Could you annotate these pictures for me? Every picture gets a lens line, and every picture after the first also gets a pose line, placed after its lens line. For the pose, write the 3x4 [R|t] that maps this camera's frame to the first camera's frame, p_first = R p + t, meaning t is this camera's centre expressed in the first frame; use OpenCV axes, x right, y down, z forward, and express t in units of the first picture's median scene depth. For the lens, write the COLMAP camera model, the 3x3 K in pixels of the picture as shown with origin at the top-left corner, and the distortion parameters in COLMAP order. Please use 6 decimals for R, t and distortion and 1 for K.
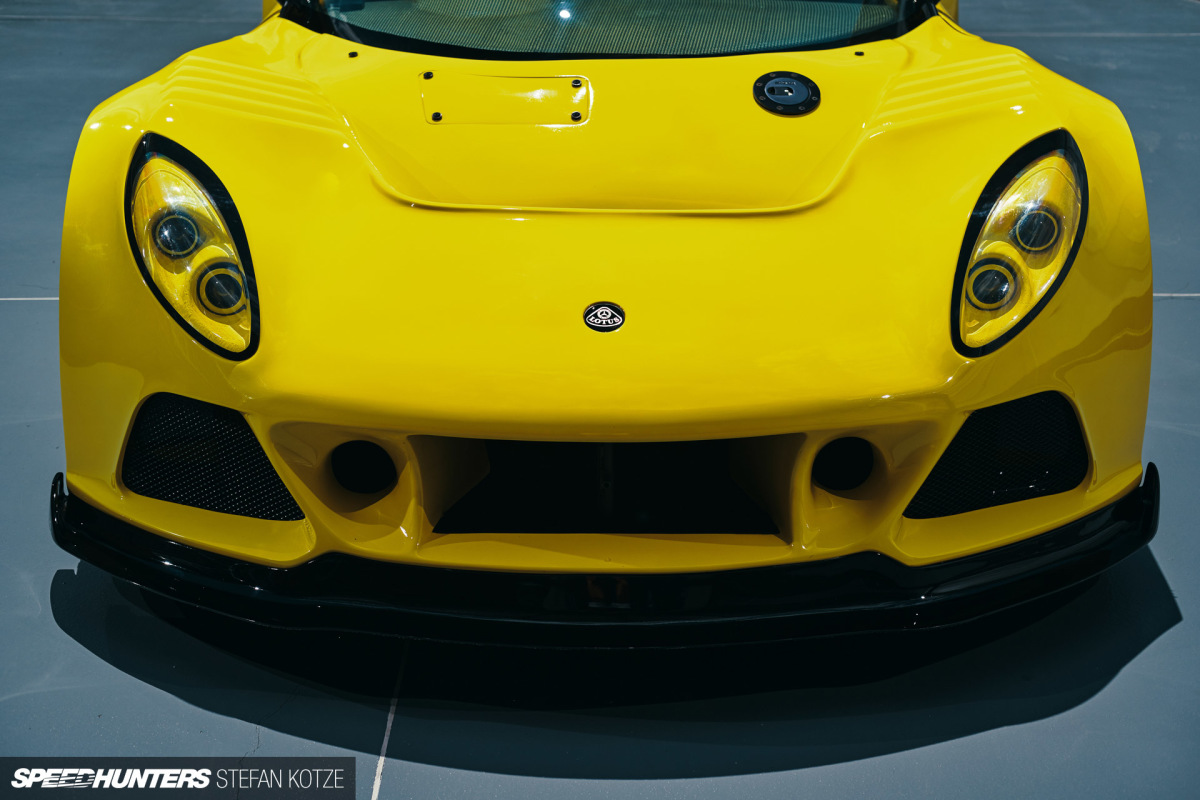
lens RADIAL K [[1851.1, 0, 606.9], [0, 1851.1, 403.4], [0, 0, 1]] dist [0.036274, 0.000000]
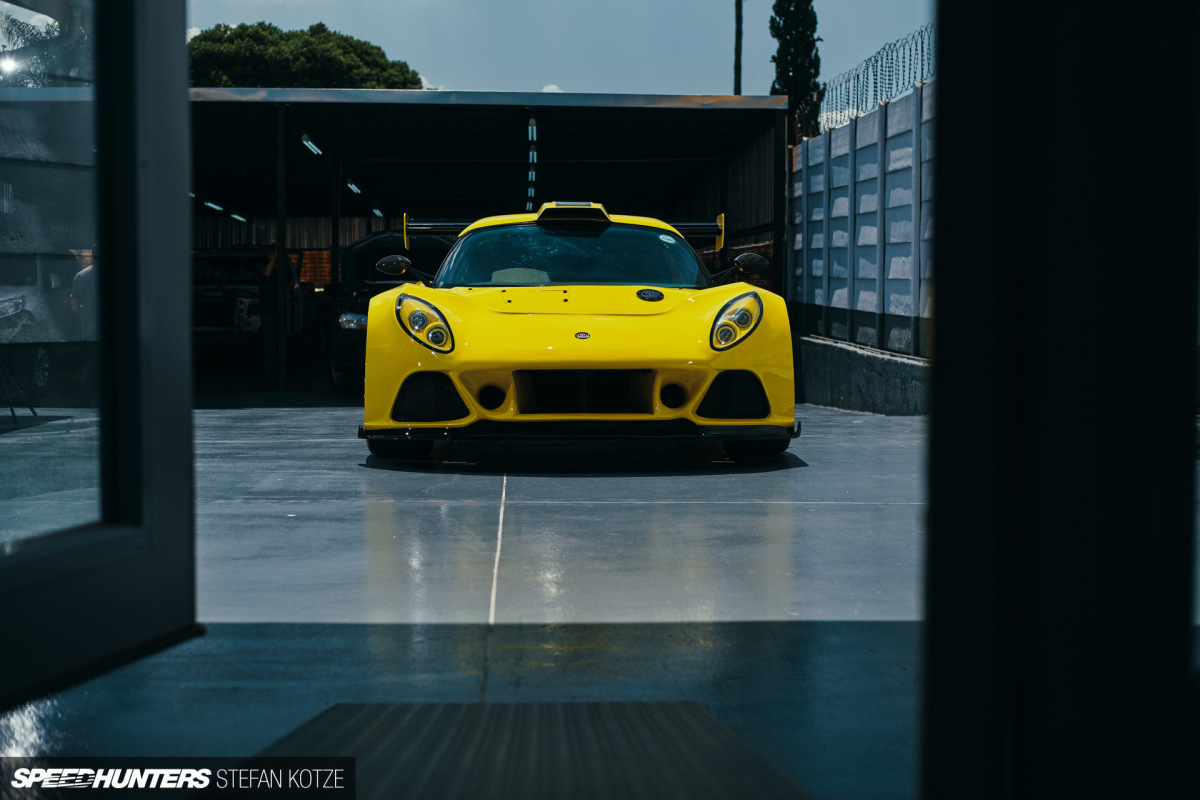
lens RADIAL K [[1851.1, 0, 597.7], [0, 1851.1, 399.3], [0, 0, 1]] dist [0.036274, 0.000000]
pose [[0.998742, 0.000927, 0.050145, -0.112417], [0.016423, 0.938663, -0.344444, 0.942867], [-0.047388, 0.344834, 0.937467, -1.472586]]
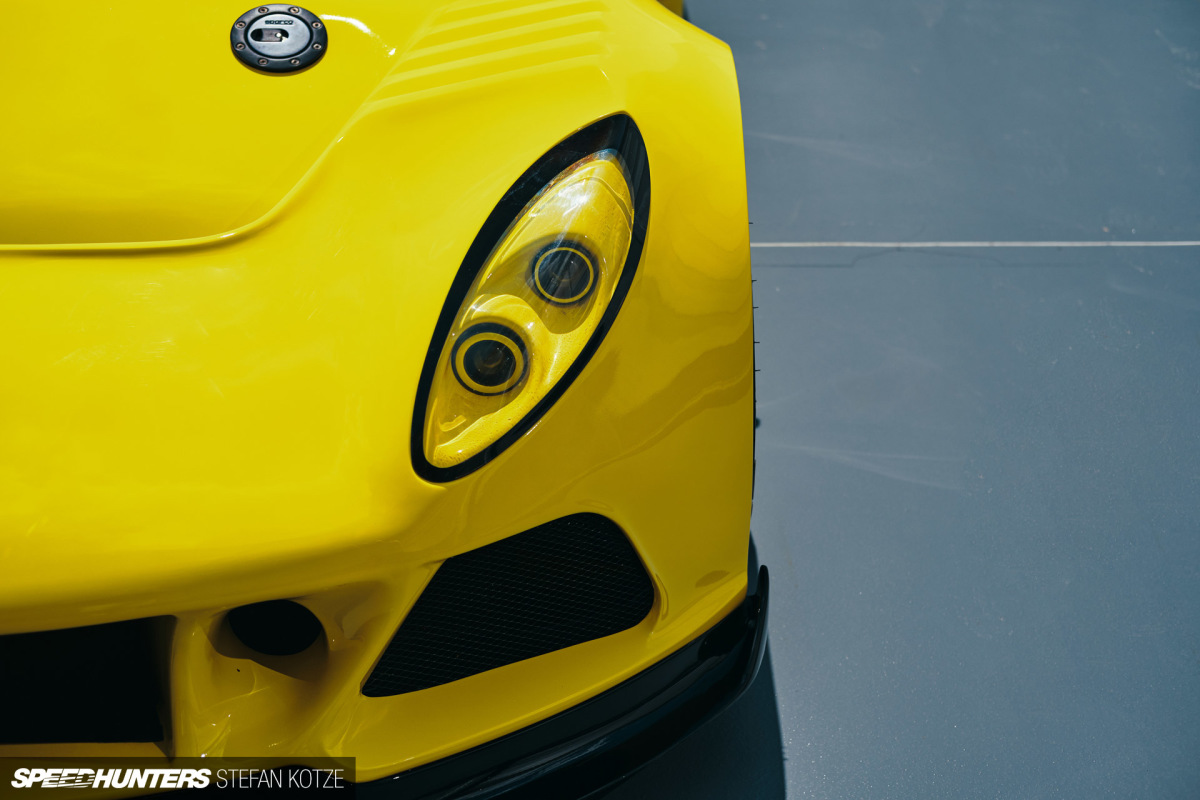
lens RADIAL K [[1851.1, 0, 598.3], [0, 1851.1, 397.4], [0, 0, 1]] dist [0.036274, 0.000000]
pose [[0.999323, -0.011483, 0.034966, 0.222010], [0.007528, 0.993769, 0.111203, -0.125499], [-0.036025, -0.110865, 0.993182, 0.315788]]
